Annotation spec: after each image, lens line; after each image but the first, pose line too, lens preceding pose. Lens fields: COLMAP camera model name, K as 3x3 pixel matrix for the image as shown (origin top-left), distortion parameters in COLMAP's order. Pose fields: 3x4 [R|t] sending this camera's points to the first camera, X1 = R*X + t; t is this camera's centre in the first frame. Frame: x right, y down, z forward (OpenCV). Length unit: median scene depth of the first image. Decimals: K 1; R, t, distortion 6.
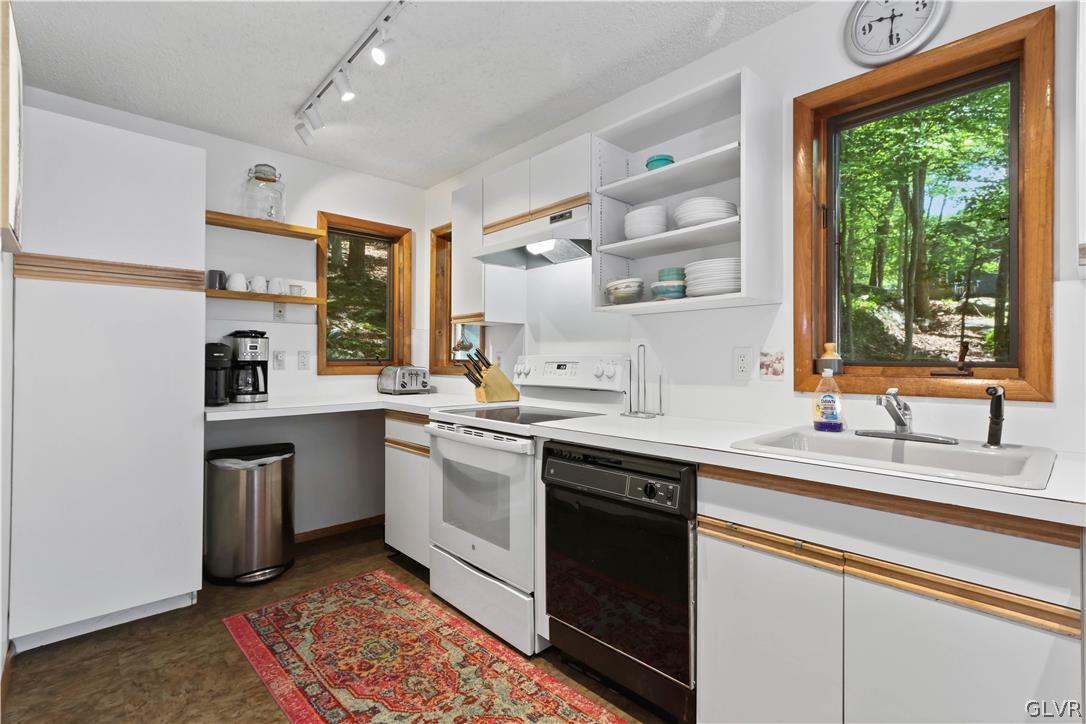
lens RADIAL K [[498.8, 0, 543.4], [0, 498.8, 353.3], [0, 0, 1]] dist [0.006149, 0.000114]
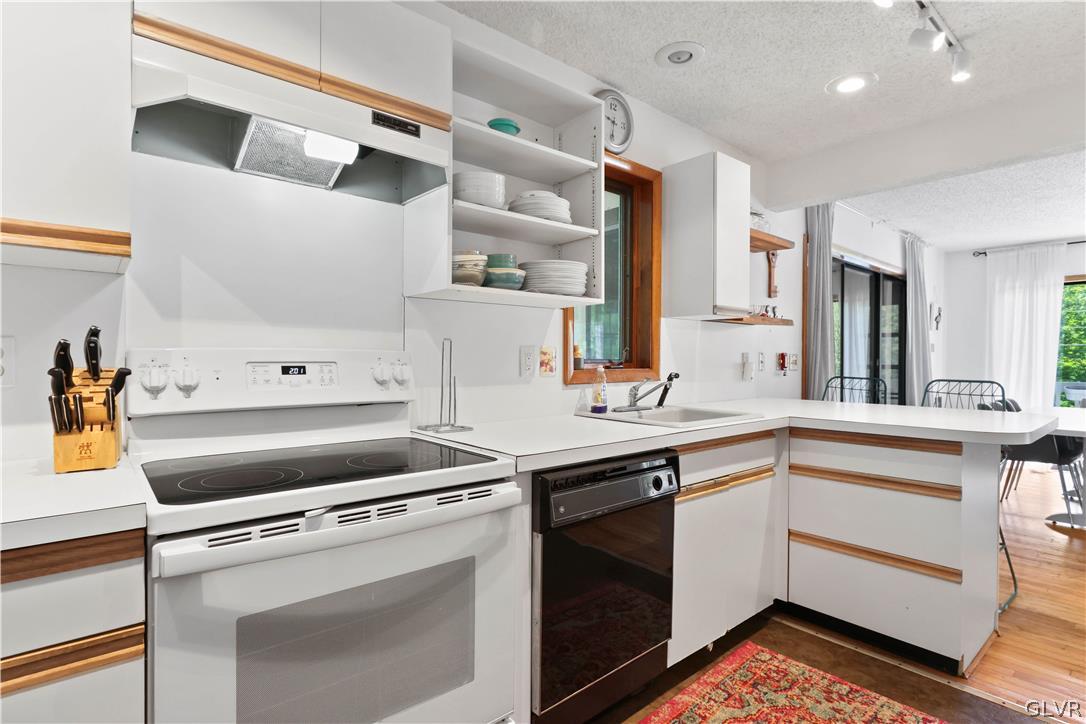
lens RADIAL K [[533.1, 0, 547.6], [0, 533.1, 361.4], [0, 0, 1]] dist [-0.004880, -0.000430]
pose [[0.058114, -0.006886, 0.998286, -0.568062], [-0.015913, 0.999843, 0.007823, 0.008464], [-0.998183, -0.016340, 0.057995, 0.724523]]
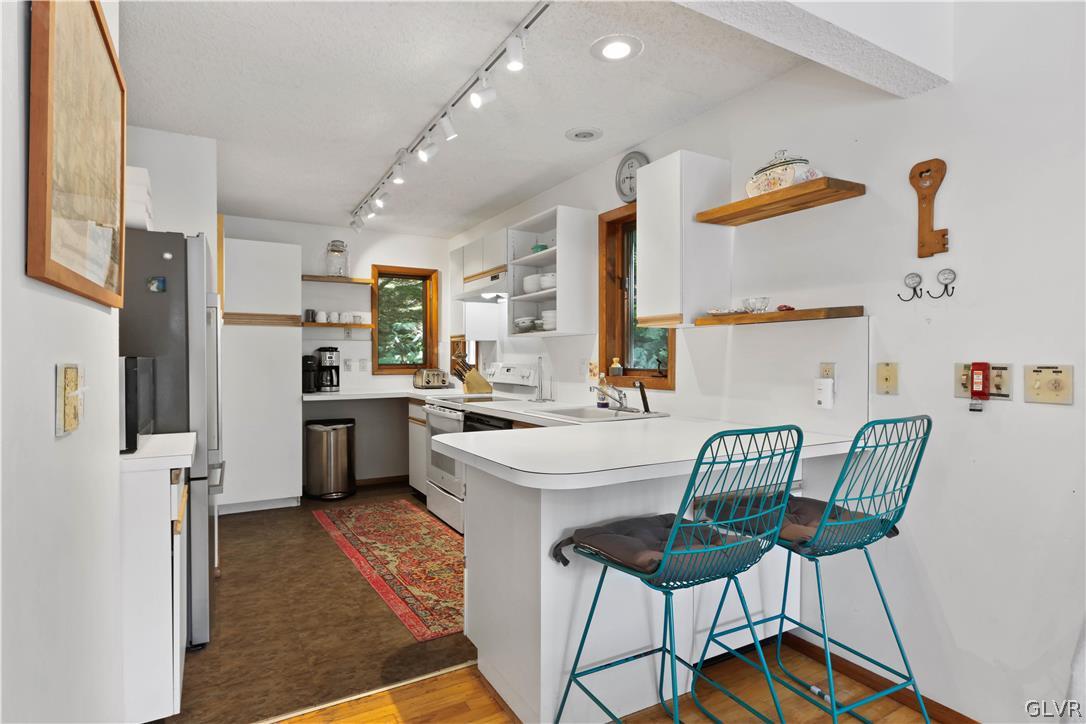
lens RADIAL K [[574.7, 0, 545.3], [0, 574.7, 364.6], [0, 0, 1]] dist [0.003013, 0.000178]
pose [[0.973917, 0.001737, -0.226899, 0.574896], [0.003457, 0.999741, 0.022494, -0.031698], [0.226879, -0.022692, 0.973659, -0.722273]]
